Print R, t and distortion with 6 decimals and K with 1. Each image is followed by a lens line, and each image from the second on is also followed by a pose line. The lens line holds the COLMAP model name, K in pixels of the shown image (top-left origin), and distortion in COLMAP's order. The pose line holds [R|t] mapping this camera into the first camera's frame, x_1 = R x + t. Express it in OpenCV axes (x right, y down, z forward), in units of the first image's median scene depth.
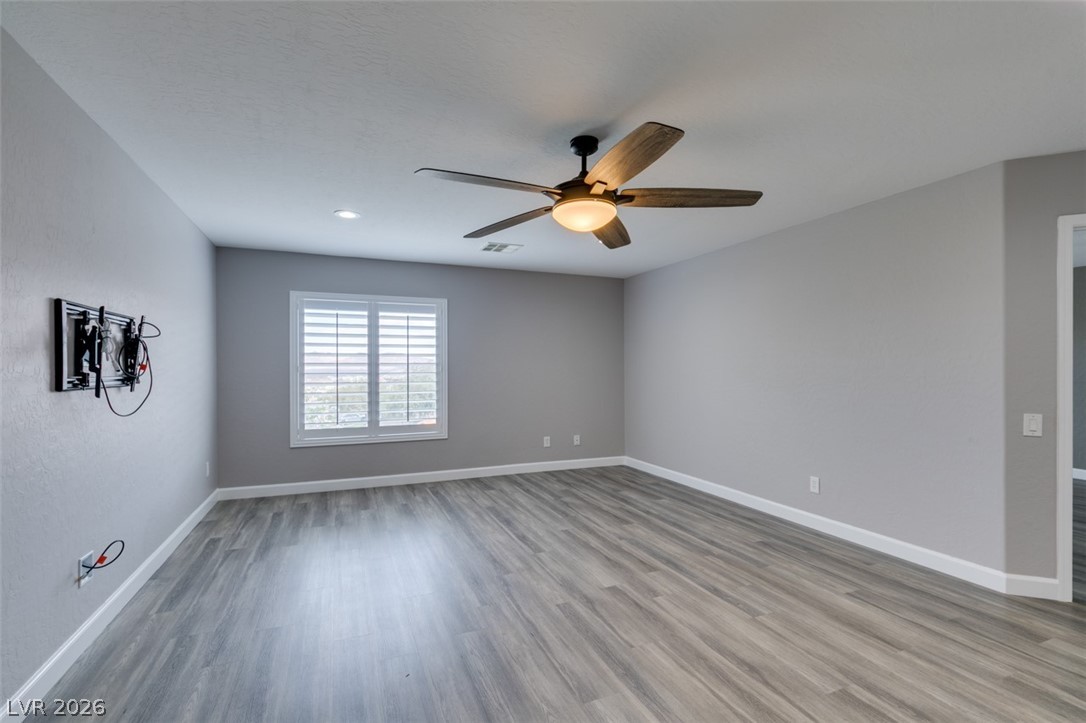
lens RADIAL K [[486.3, 0, 542.9], [0, 486.3, 369.6], [0, 0, 1]] dist [-0.000096, -0.000359]
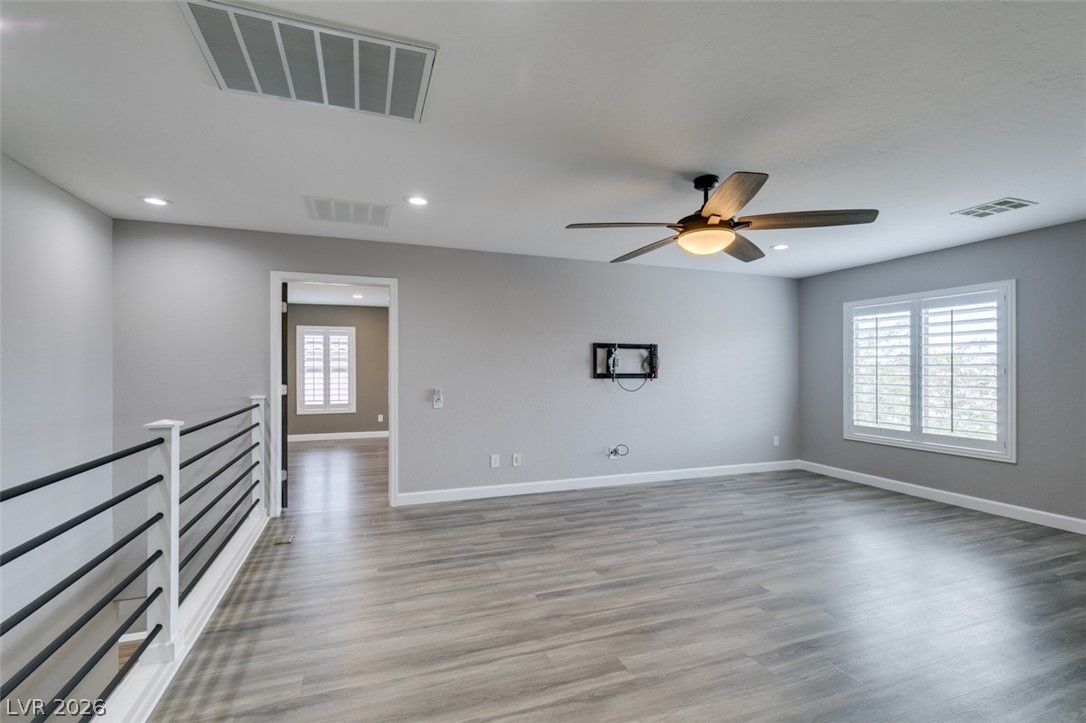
lens RADIAL K [[486.3, 0, 542.9], [0, 486.3, 369.6], [0, 0, 1]] dist [-0.000096, -0.000359]
pose [[-0.038708, 0.002162, -0.999248, 0.656094], [-0.004573, 0.999987, 0.002341, -0.003033], [0.999240, 0.004660, -0.038698, 0.328975]]
